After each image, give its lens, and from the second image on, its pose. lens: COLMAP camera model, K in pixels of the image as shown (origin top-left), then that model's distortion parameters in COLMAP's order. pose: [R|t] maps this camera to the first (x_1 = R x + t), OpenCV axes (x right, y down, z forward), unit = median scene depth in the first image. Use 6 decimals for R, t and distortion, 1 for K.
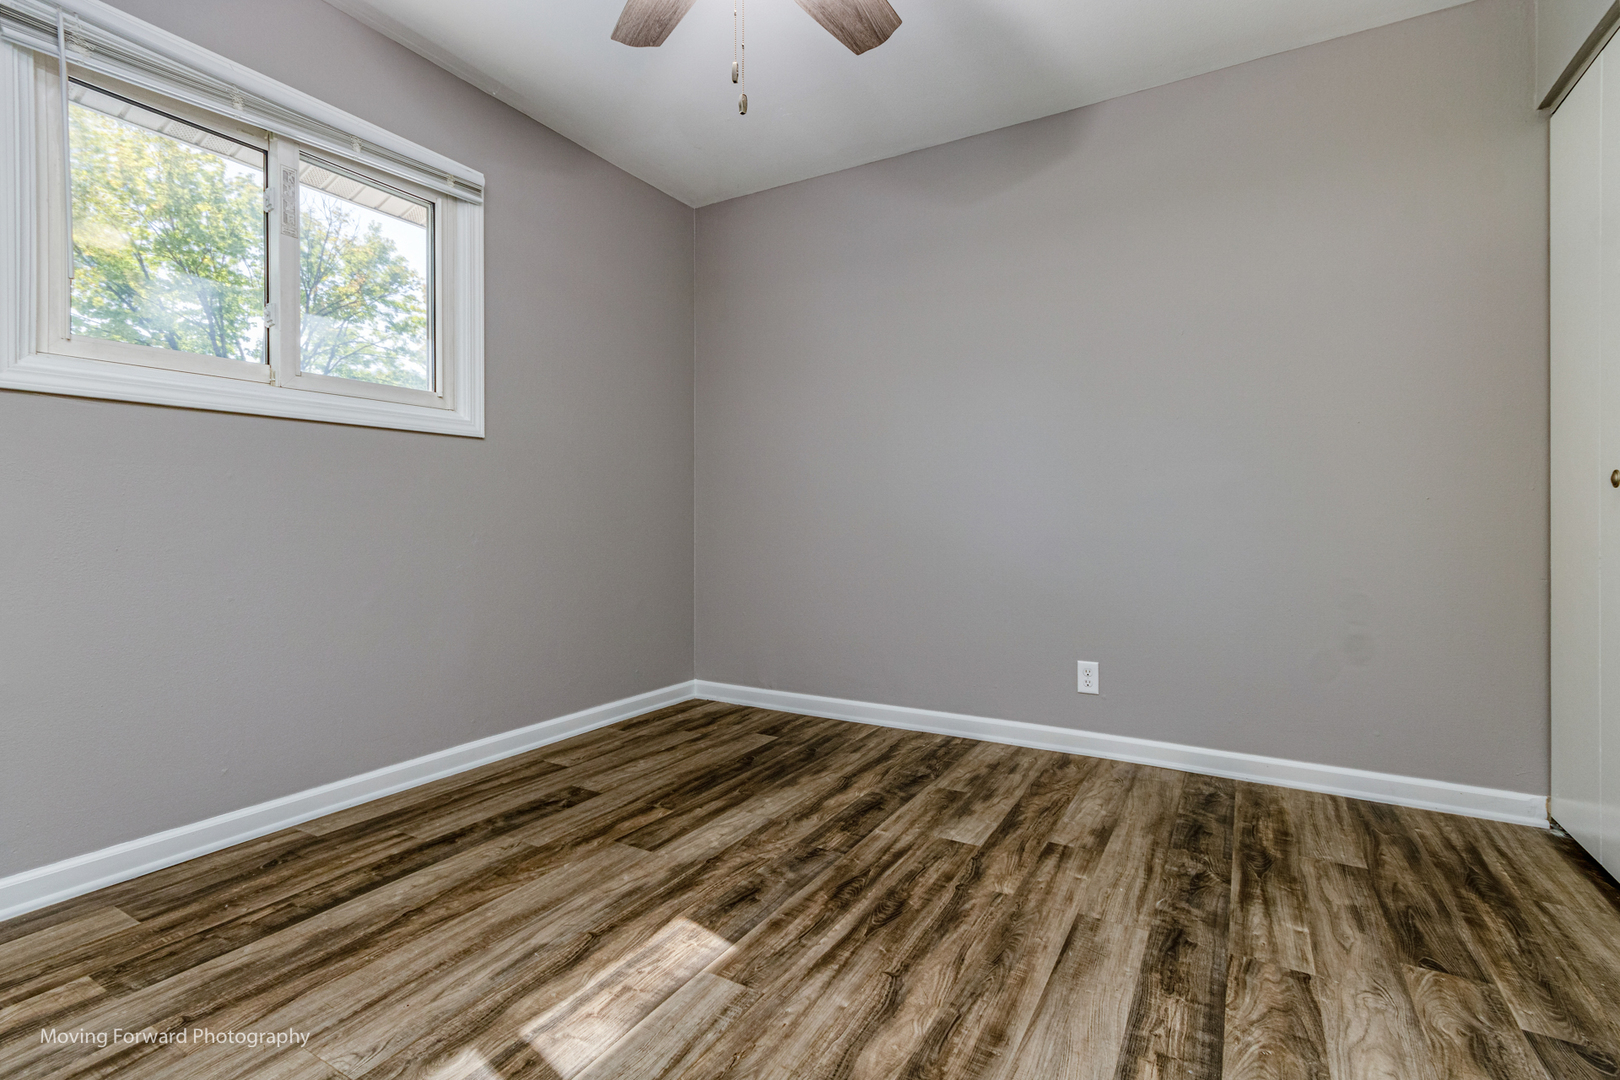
lens RADIAL K [[784.8, 0, 854.1], [0, 784.8, 531.2], [0, 0, 1]] dist [0.008447, 0.000037]
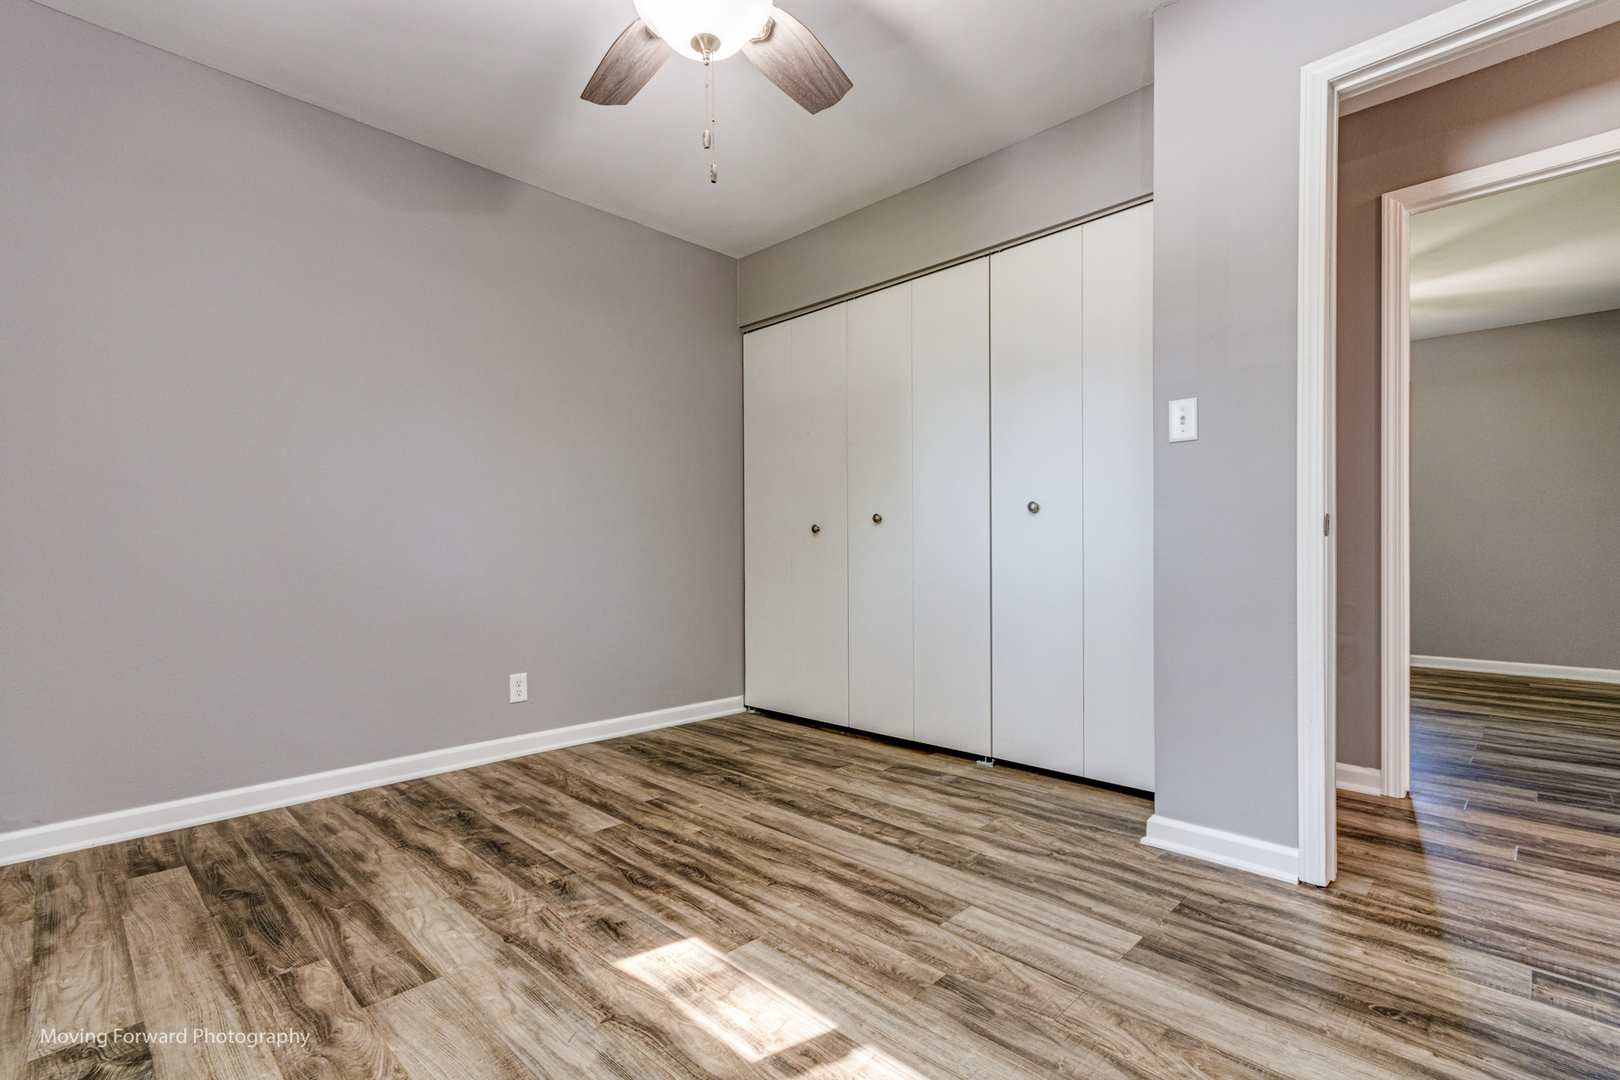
lens RADIAL K [[741.7, 0, 809.0], [0, 741.7, 558.9], [0, 0, 1]] dist [0.009130, 0.000384]
pose [[0.239217, -0.013730, 0.970869, -0.861198], [0.014250, 0.999842, 0.010629, -0.002528], [-0.970862, 0.011293, 0.239375, 0.466450]]
